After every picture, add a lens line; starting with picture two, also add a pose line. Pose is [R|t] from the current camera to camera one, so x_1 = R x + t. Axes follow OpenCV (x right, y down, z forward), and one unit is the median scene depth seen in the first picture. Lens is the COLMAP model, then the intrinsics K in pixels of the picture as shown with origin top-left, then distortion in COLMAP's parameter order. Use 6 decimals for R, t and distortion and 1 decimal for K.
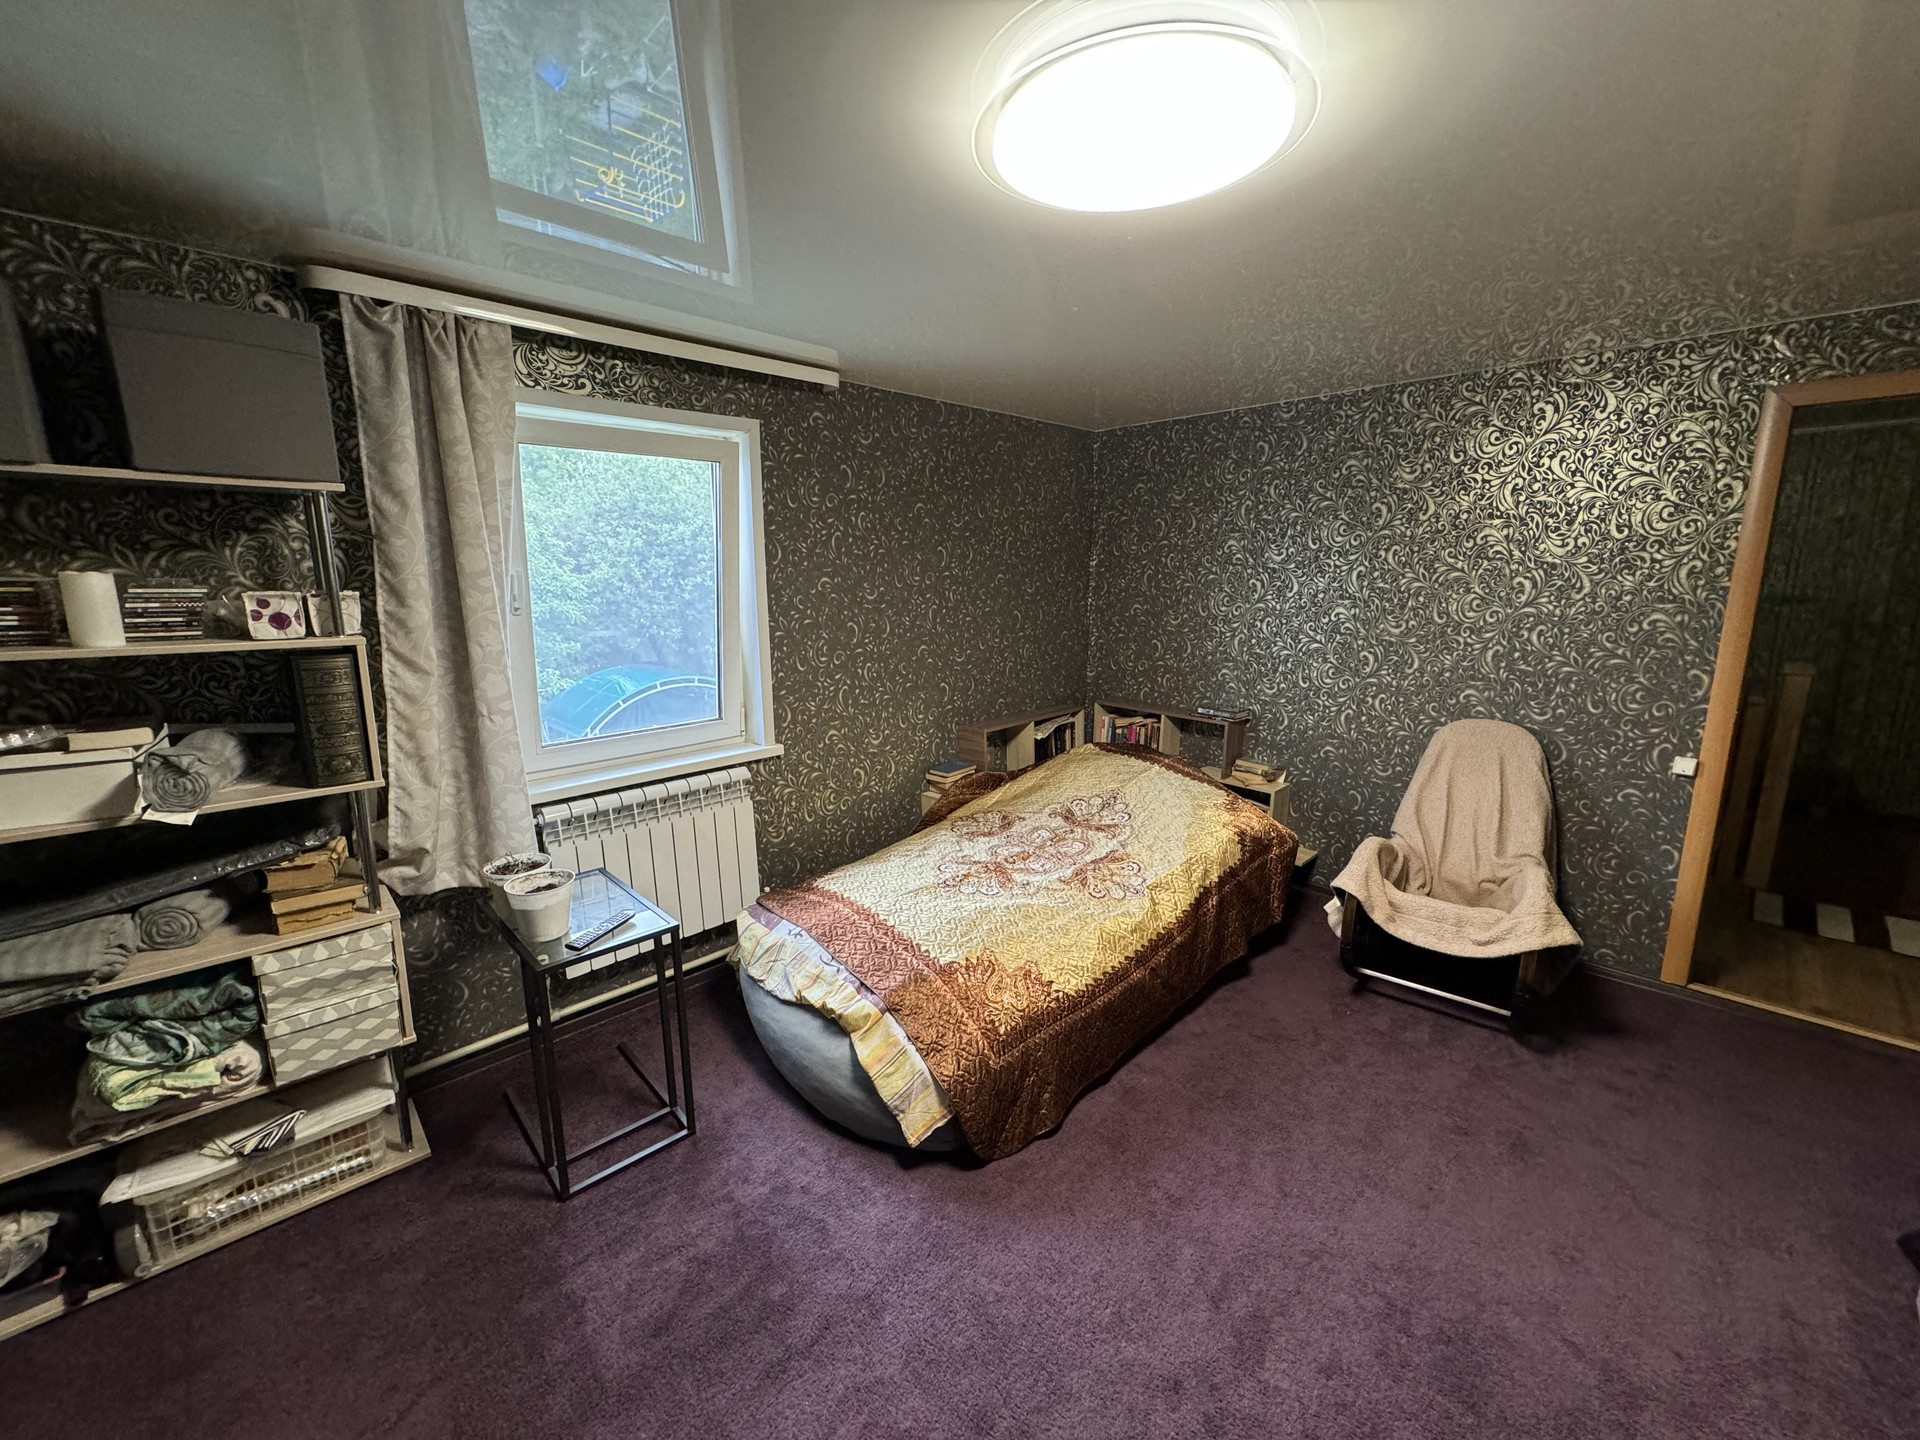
lens RADIAL K [[761.5, 0, 958.5], [0, 761.5, 718.9], [0, 0, 1]] dist [-0.002255, 0.000714]
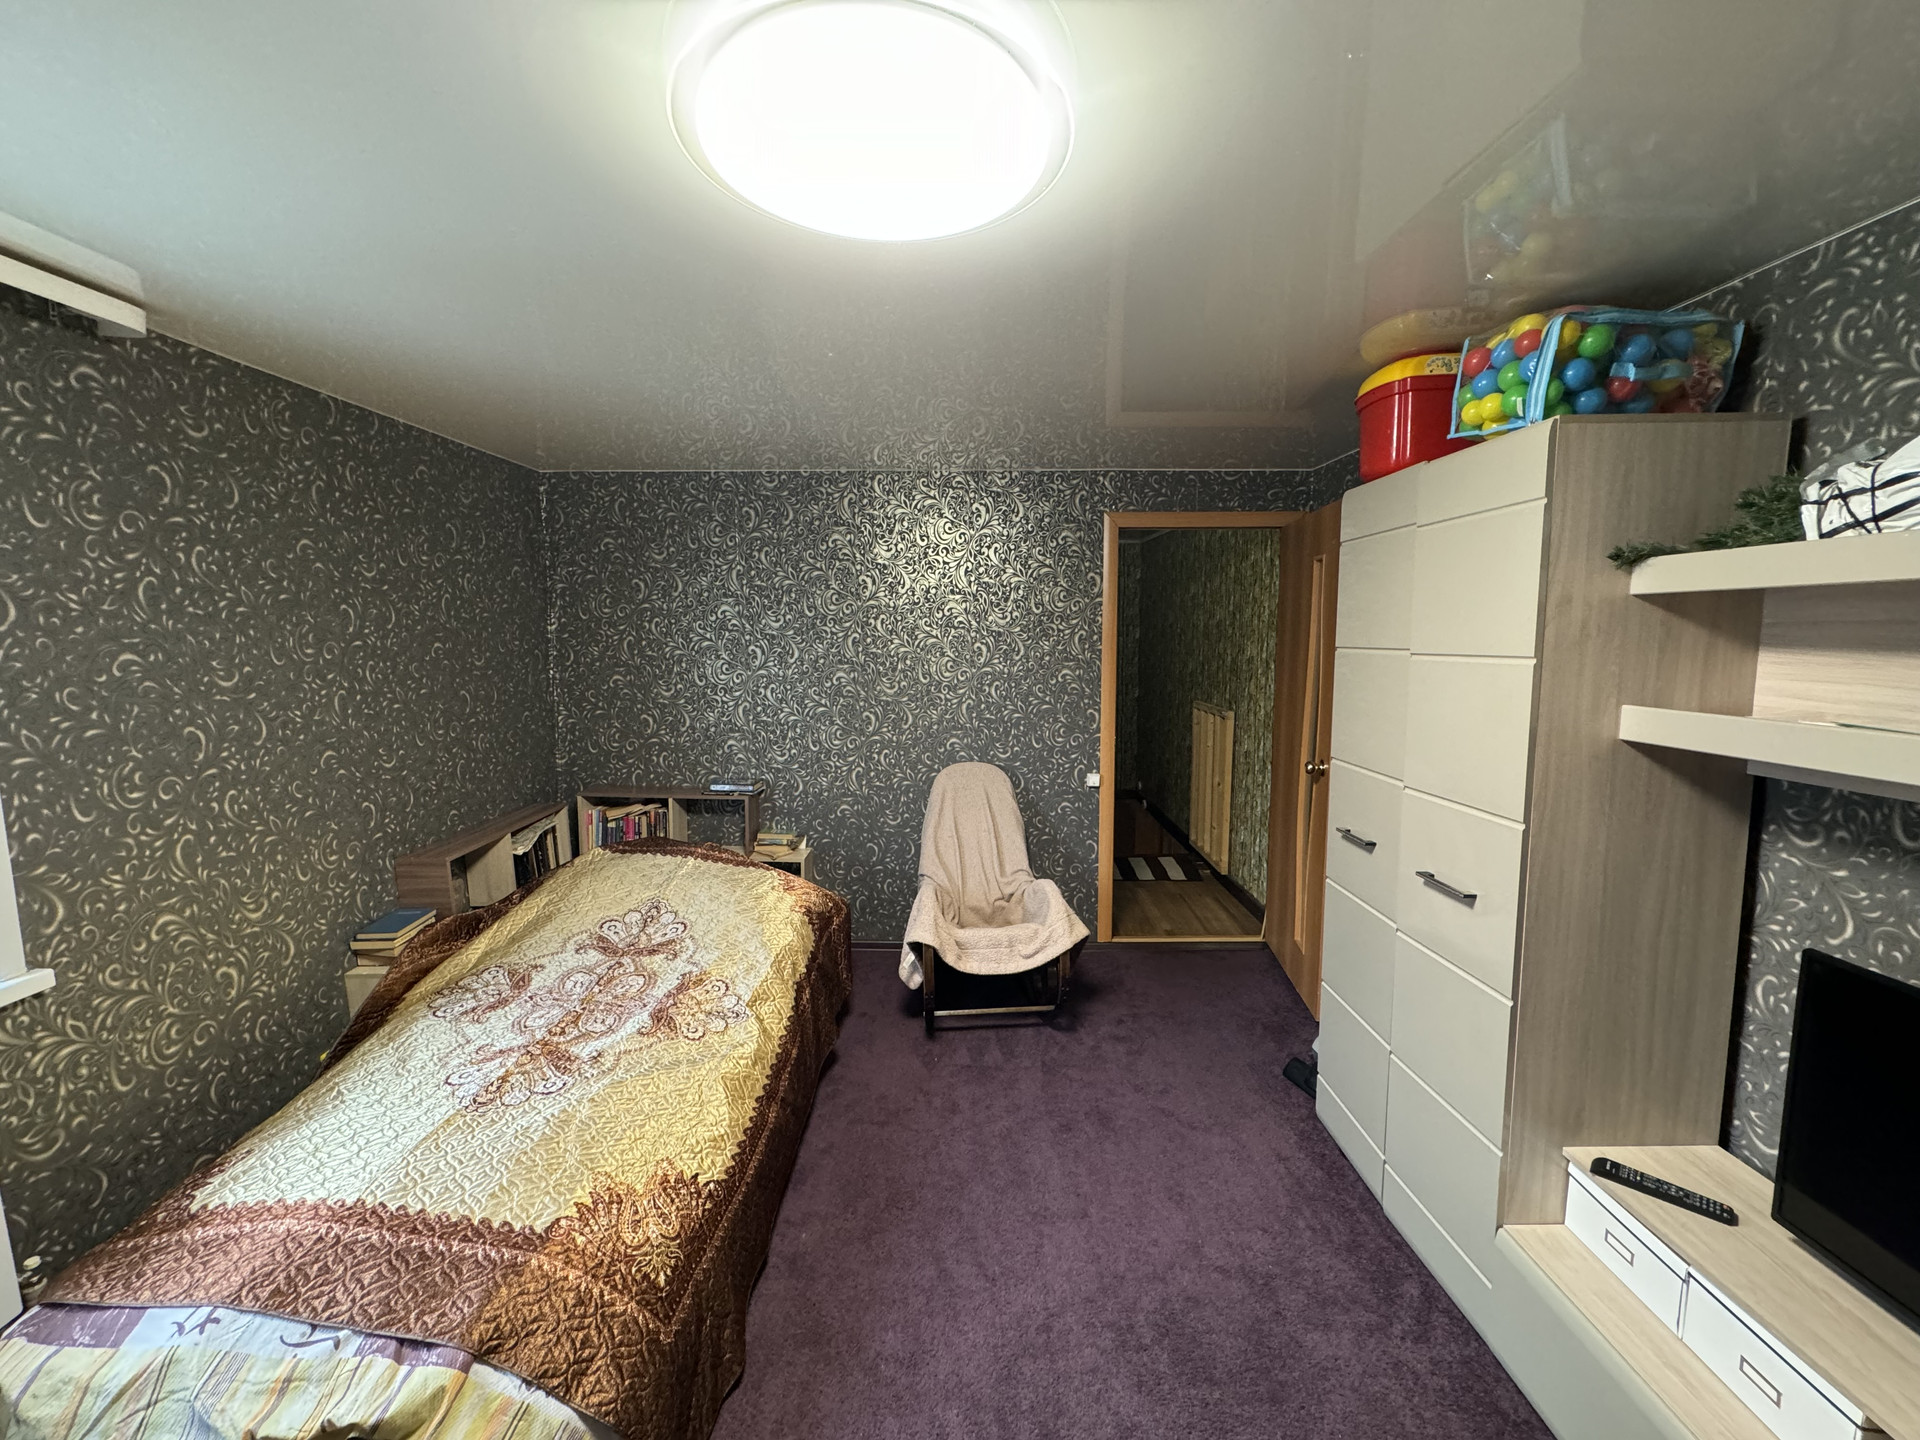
lens RADIAL K [[761.5, 0, 956.6], [0, 761.5, 719.2], [0, 0, 1]] dist [-0.002255, 0.000714]
pose [[0.705178, -0.079189, 0.704594, -0.145697], [0.133822, 0.990748, -0.022583, -0.041410], [-0.696287, 0.110216, 0.709251, 0.170529]]
